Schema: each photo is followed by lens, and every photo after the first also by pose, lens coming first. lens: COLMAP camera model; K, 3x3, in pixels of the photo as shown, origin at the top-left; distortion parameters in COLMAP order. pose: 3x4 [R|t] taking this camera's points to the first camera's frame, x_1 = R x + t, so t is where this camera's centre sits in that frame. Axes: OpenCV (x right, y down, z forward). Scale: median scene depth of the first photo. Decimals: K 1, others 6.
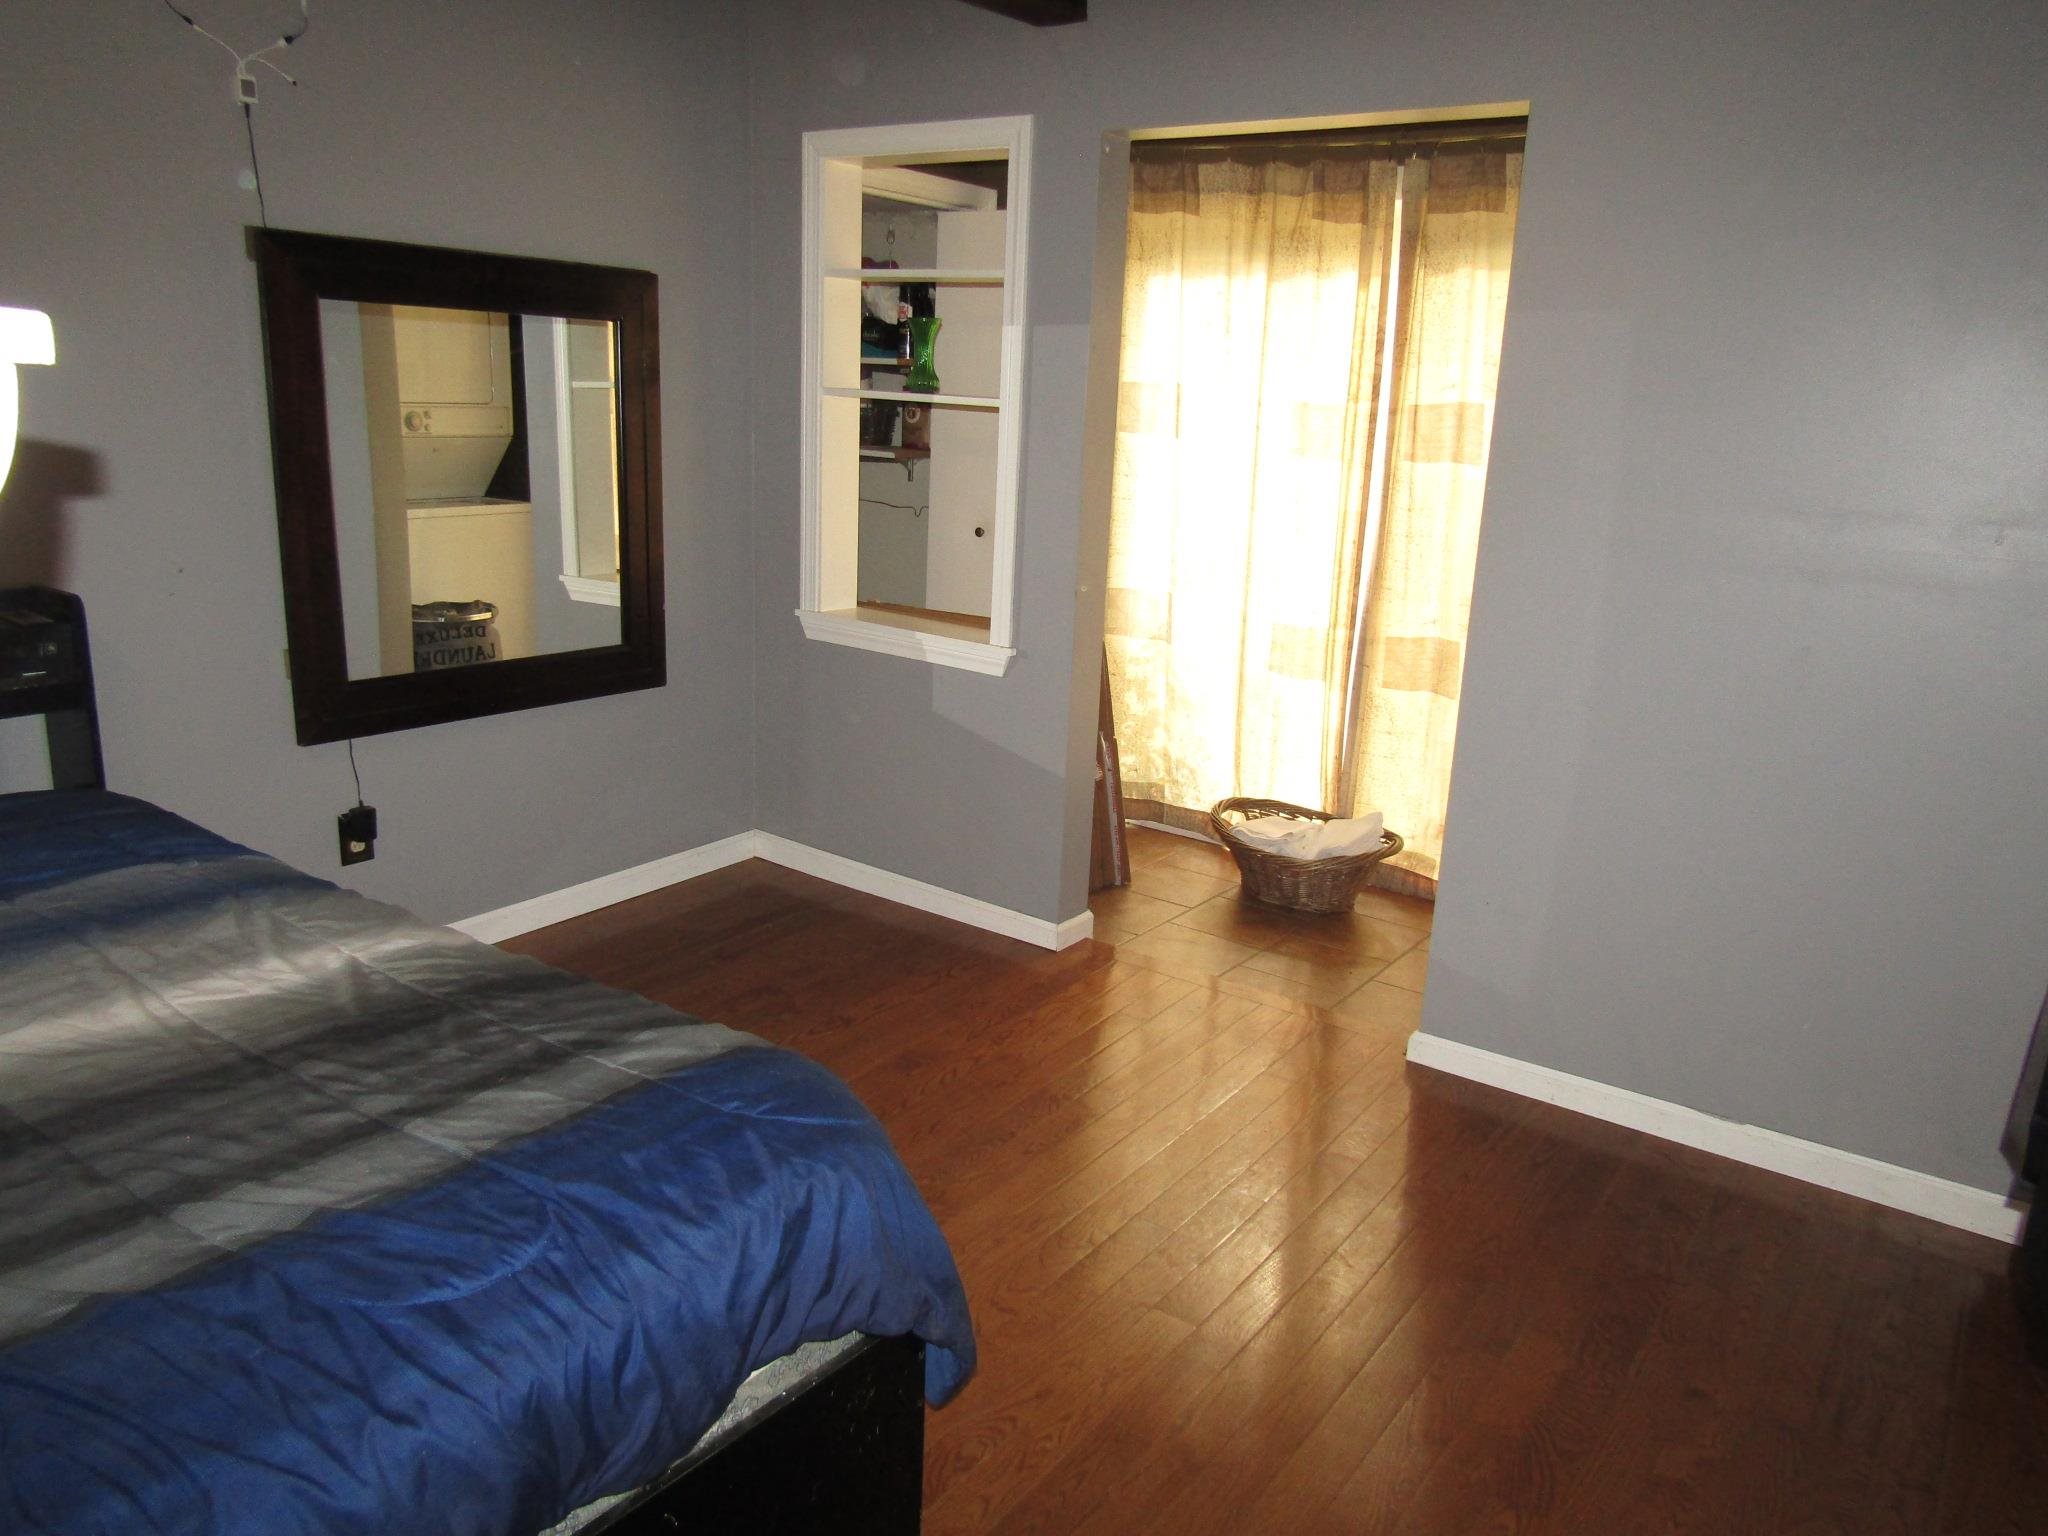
lens RADIAL K [[1451.5, 0, 1024.4], [0, 1451.5, 750.5], [0, 0, 1]] dist [-0.001698, -0.009257]
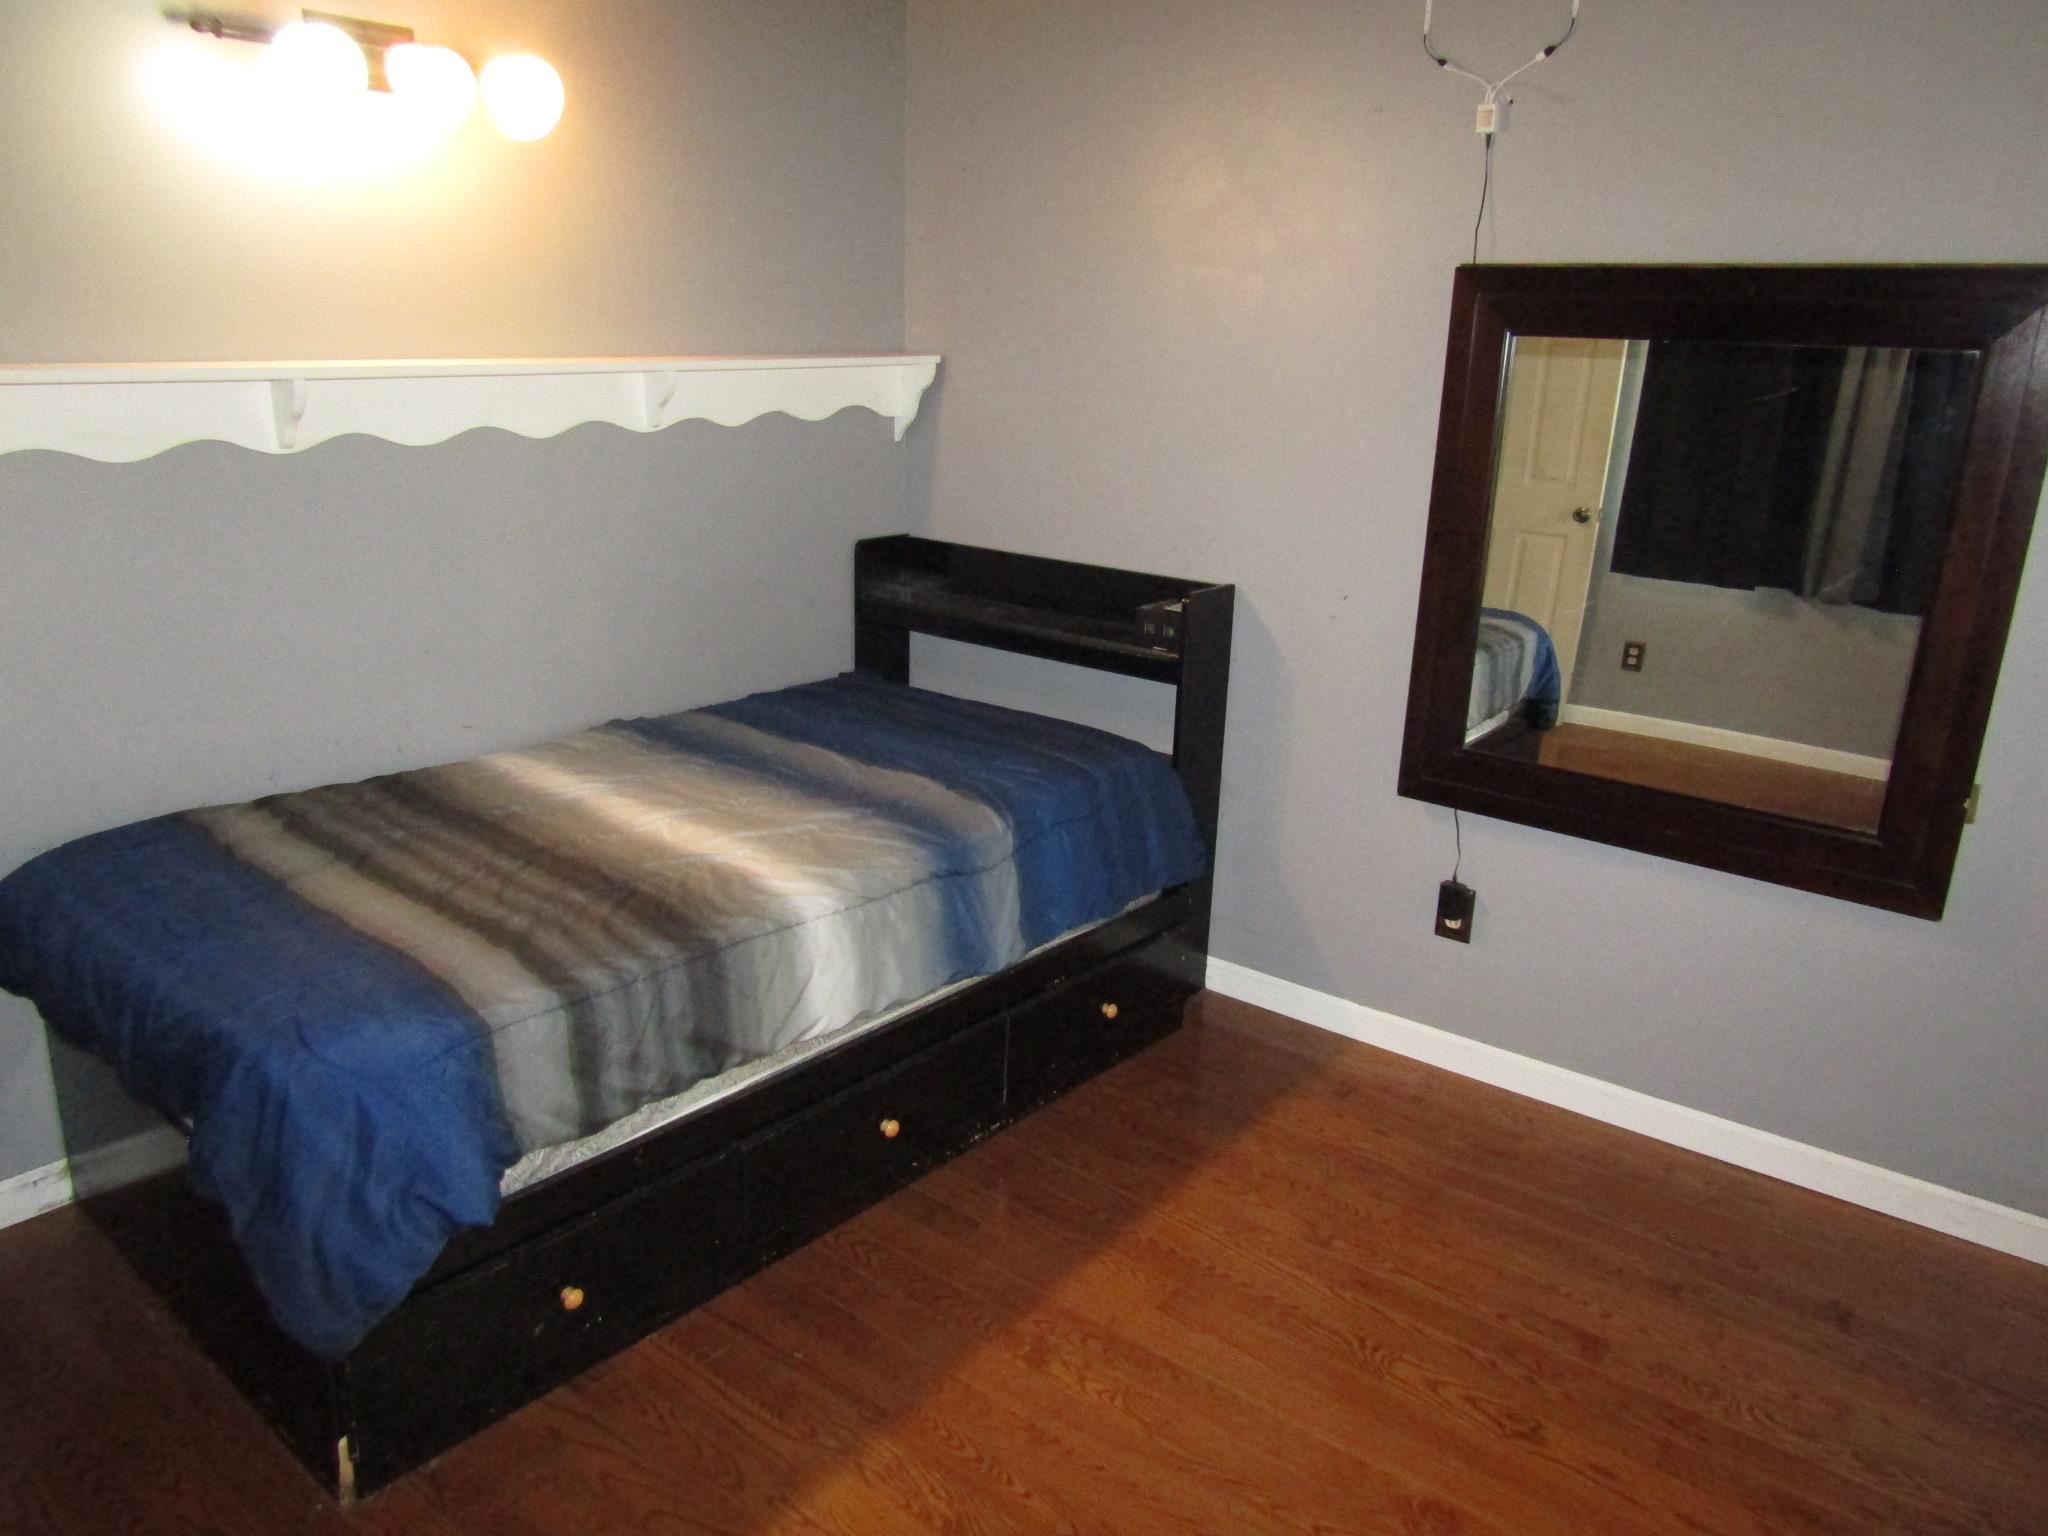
lens RADIAL K [[1450.5, 0, 1029.2], [0, 1450.5, 773.3], [0, 0, 1]] dist [-0.010903, -0.000892]
pose [[-0.038229, 0.248018, -0.968001, 0.454769], [-0.271995, 0.929550, 0.248908, -0.192590], [0.961539, 0.272807, 0.031924, 0.725304]]
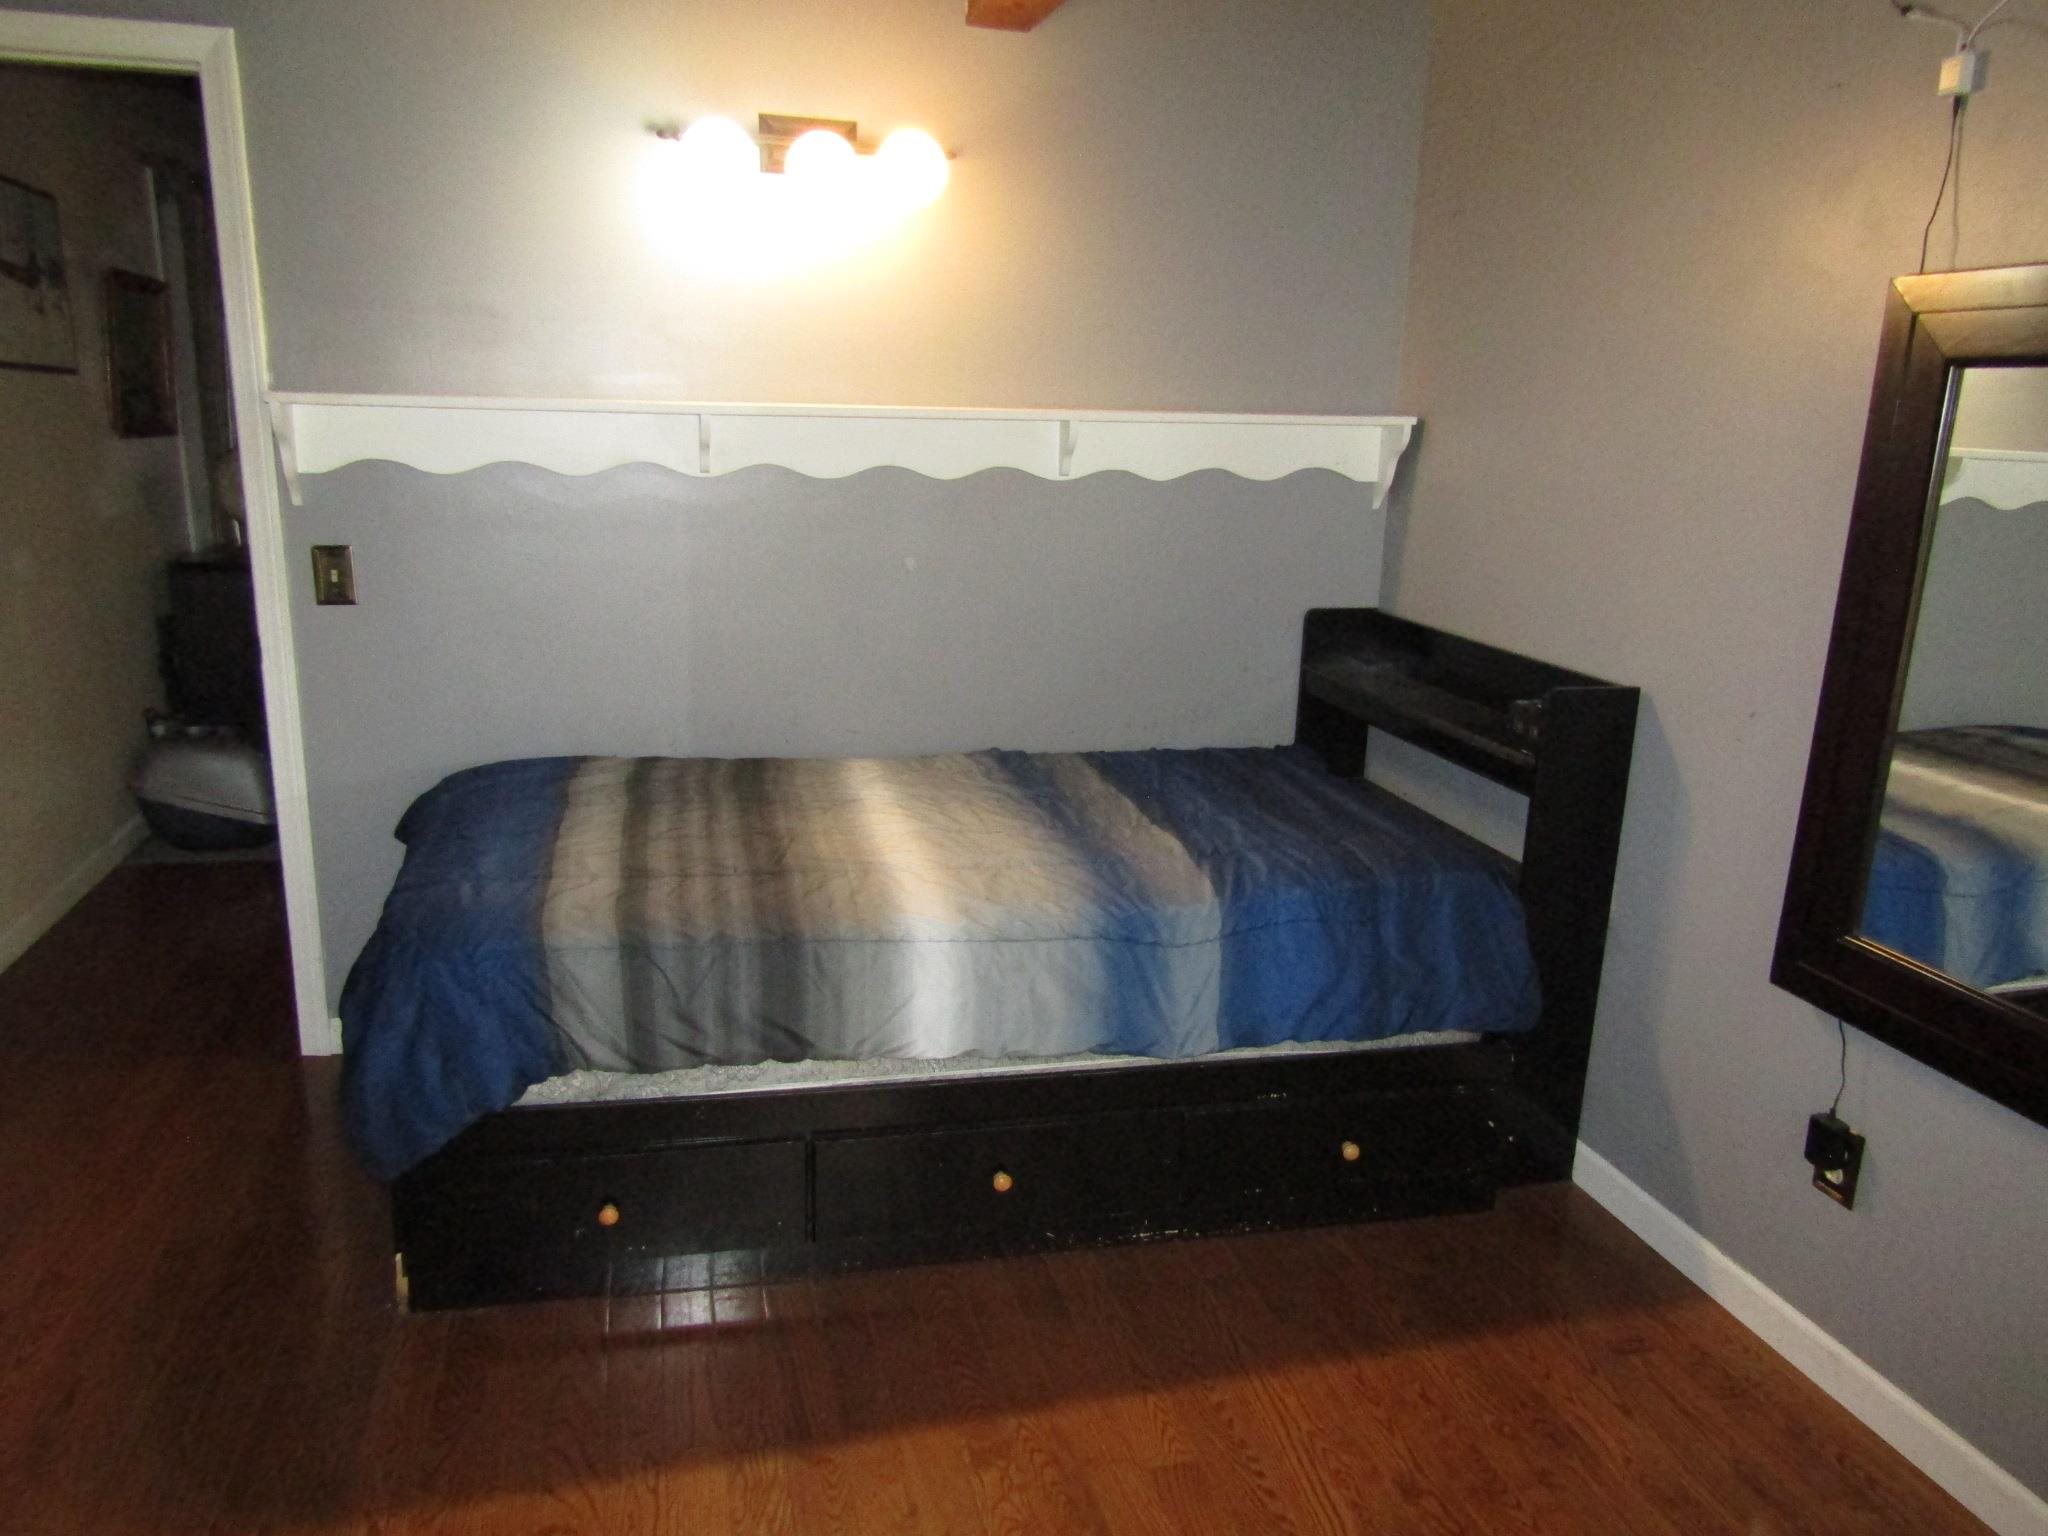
lens RADIAL K [[1450.5, 0, 1029.2], [0, 1450.5, 773.3], [0, 0, 1]] dist [-0.010903, -0.000892]
pose [[-0.626855, 0.124439, -0.769134, 0.282849], [-0.248005, 0.903950, 0.348378, -0.259412], [0.738611, 0.409132, -0.535785, 1.072518]]
